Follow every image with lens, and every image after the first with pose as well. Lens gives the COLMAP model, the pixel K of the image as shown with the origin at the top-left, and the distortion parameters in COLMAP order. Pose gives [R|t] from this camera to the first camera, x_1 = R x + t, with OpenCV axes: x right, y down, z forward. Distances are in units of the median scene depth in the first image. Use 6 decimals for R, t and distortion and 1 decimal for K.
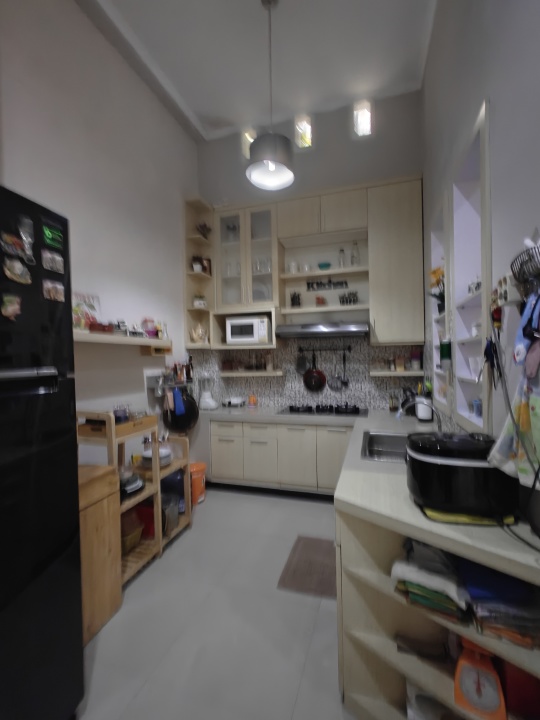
lens RADIAL K [[302.6, 0, 268.8], [0, 302.6, 361.3], [0, 0, 1]] dist [-0.001663, -0.000082]
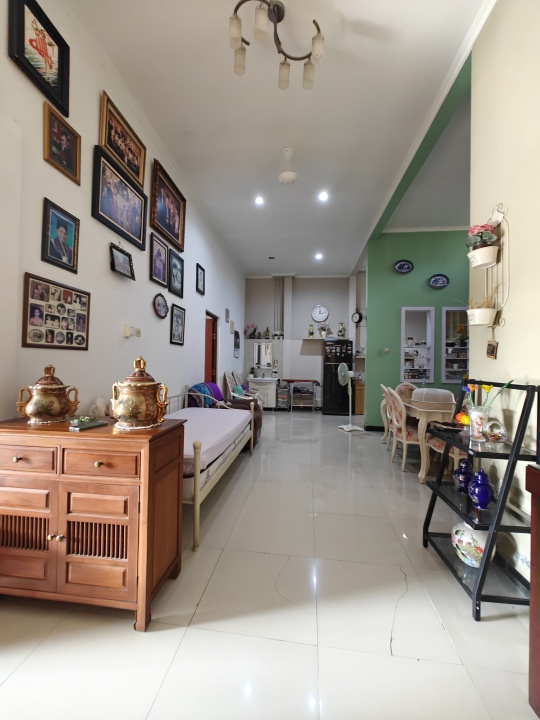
lens RADIAL K [[302.6, 0, 268.8], [0, 302.6, 361.3], [0, 0, 1]] dist [-0.001663, -0.000082]
pose [[0.175553, 0.012713, -0.984388, 2.209587], [-0.022249, 0.999712, 0.008943, -0.016917], [0.984219, 0.020332, 0.175785, -0.779813]]
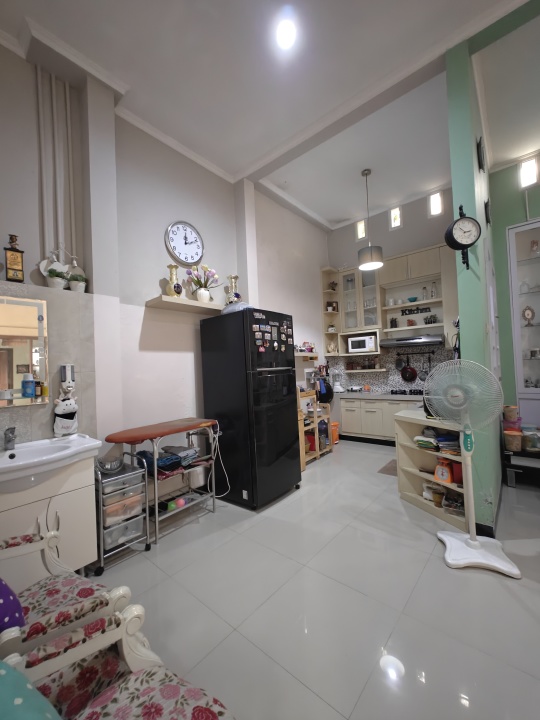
lens RADIAL K [[302.6, 0, 268.8], [0, 302.6, 361.3], [0, 0, 1]] dist [-0.001663, -0.000082]
pose [[0.921477, -0.030125, -0.387262, 0.097379], [0.025595, 0.999530, -0.016849, 0.005339], [0.387588, 0.005614, 0.921816, -0.704353]]
